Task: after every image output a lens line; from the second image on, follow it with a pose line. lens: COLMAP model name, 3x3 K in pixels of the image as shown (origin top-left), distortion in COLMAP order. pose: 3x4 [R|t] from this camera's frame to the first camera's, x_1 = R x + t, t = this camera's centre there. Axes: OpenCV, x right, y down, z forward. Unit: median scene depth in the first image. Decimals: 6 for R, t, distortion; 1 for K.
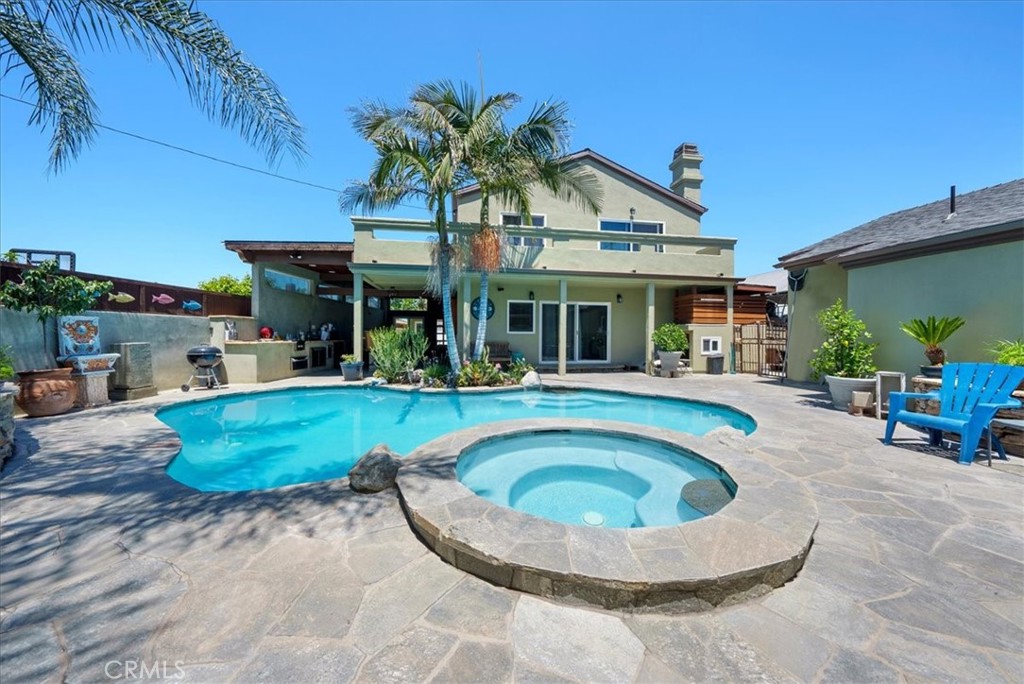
lens RADIAL K [[409.8, 0, 477.9], [0, 409.8, 340.1], [0, 0, 1]] dist [-0.032065, 0.000200]
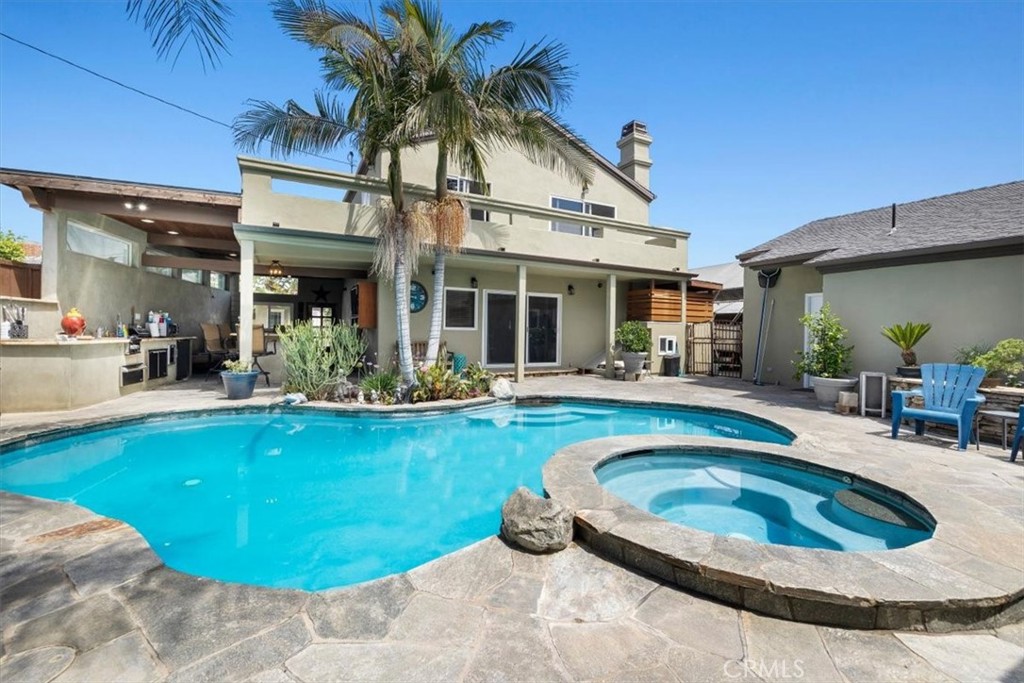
lens RADIAL K [[520.1, 0, 506.8], [0, 520.1, 338.5], [0, 0, 1]] dist [-0.080121, 0.040547]
pose [[0.925597, 0.002667, 0.378500, -0.206638], [-0.005951, 0.999954, 0.007508, -0.008633], [-0.378463, -0.009202, 0.925571, 0.051389]]
